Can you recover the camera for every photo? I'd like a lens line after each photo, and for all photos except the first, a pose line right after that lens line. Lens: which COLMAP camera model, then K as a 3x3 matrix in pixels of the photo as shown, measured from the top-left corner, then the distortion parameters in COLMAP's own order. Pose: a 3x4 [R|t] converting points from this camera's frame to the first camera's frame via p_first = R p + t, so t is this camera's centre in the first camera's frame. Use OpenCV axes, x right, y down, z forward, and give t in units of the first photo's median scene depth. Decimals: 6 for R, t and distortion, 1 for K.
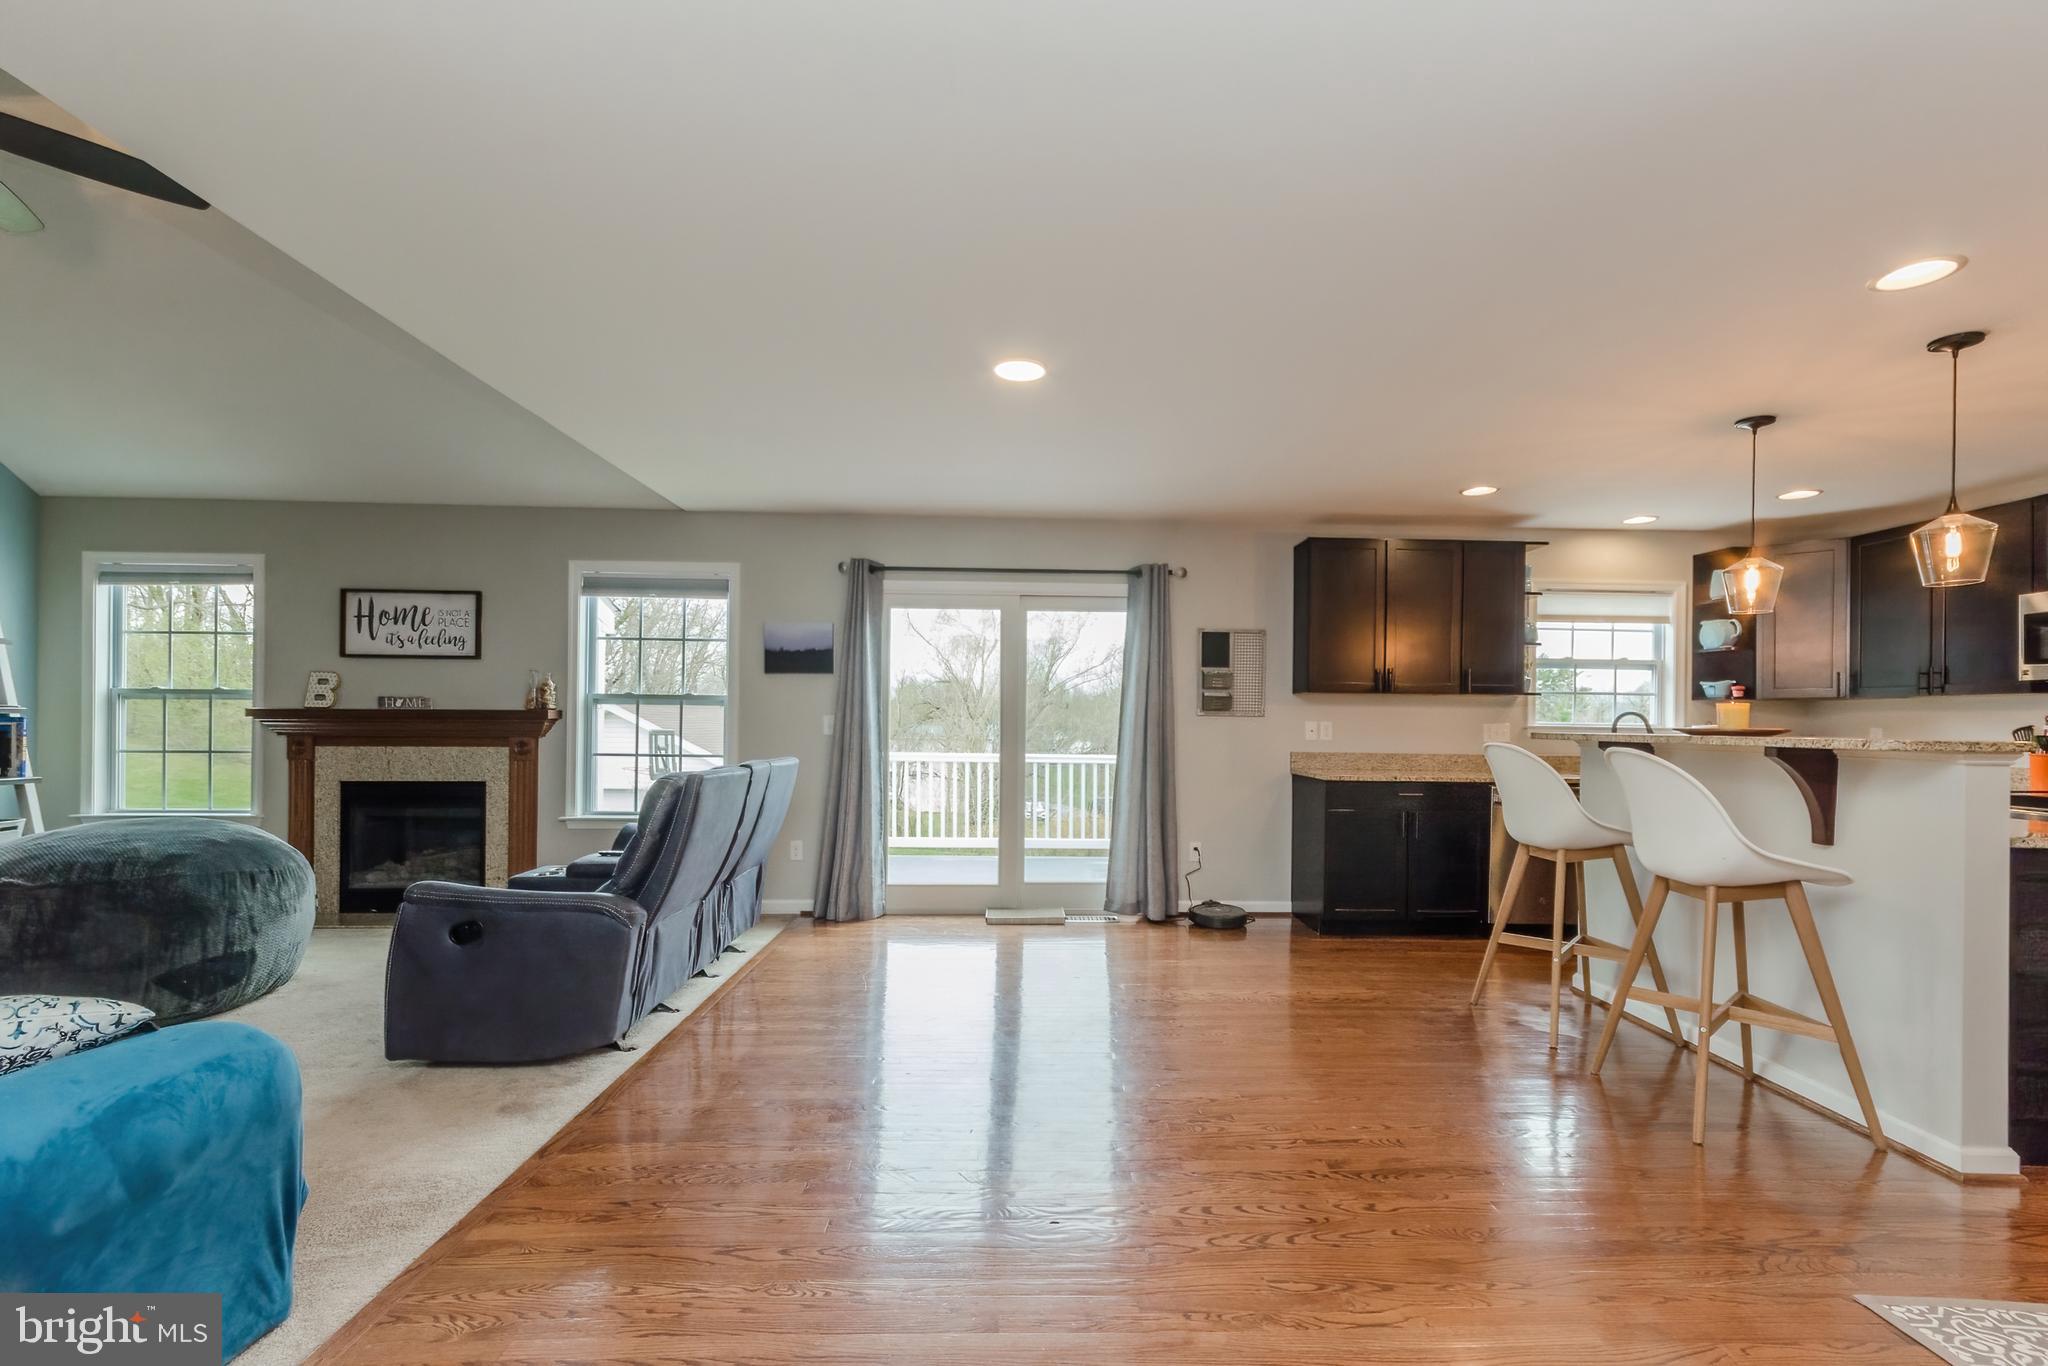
lens RADIAL K [[902.6, 0, 1043.7], [0, 902.6, 728.3], [0, 0, 1]] dist [0.002816, 0.000647]
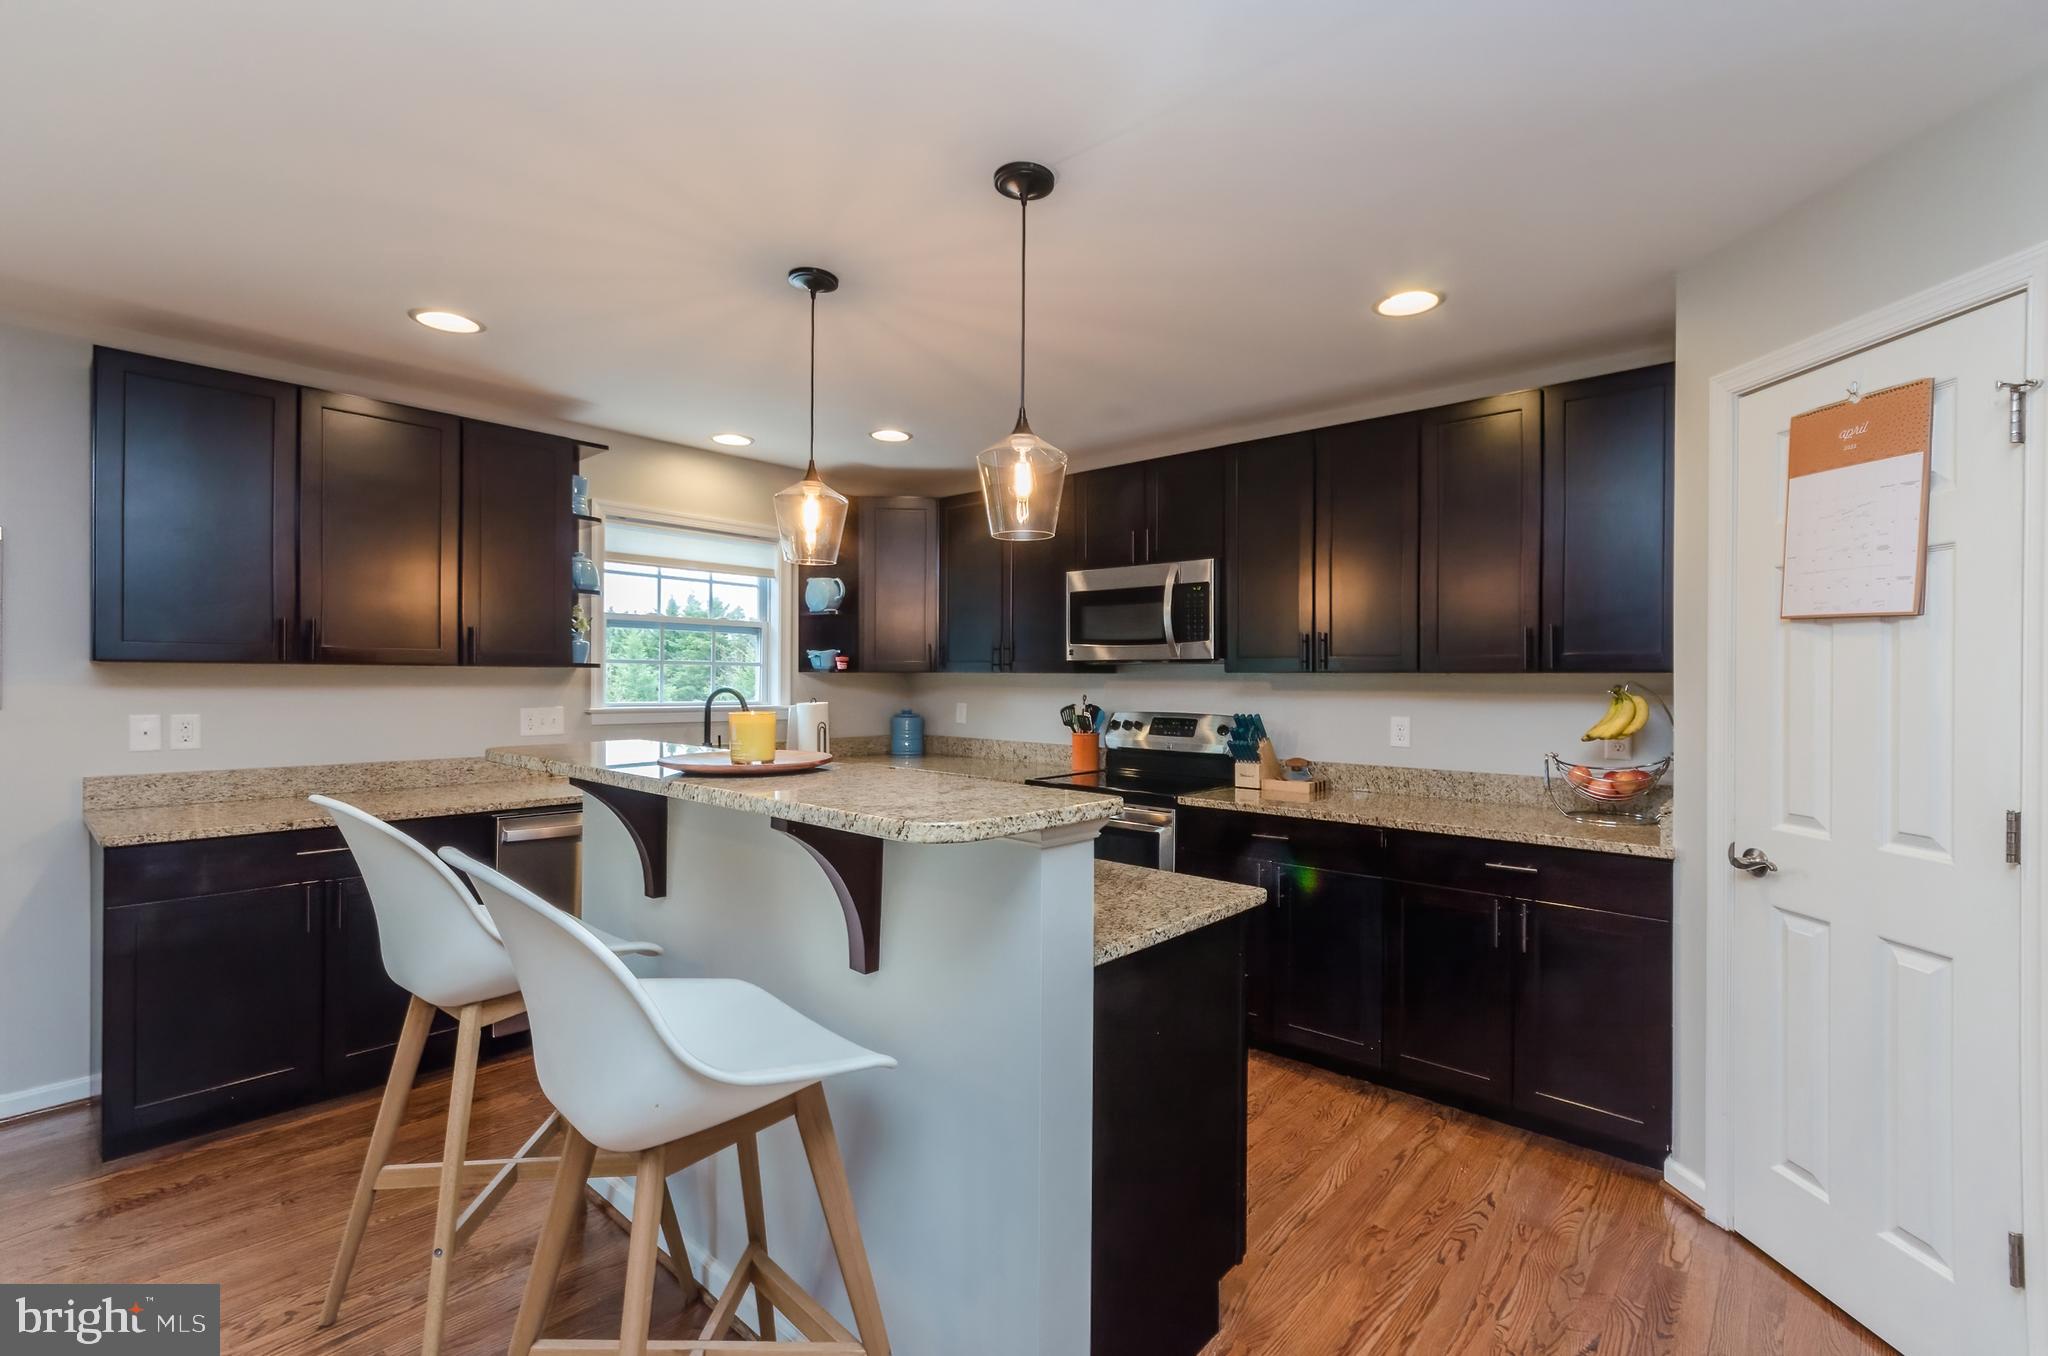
lens RADIAL K [[902.6, 0, 1041.1], [0, 902.6, 677.1], [0, 0, 1]] dist [0.002816, 0.000647]
pose [[0.684312, -0.004415, 0.729176, 0.280088], [0.003013, 0.999990, 0.003228, -0.030587], [-0.729183, -0.000012, 0.684319, 0.284292]]
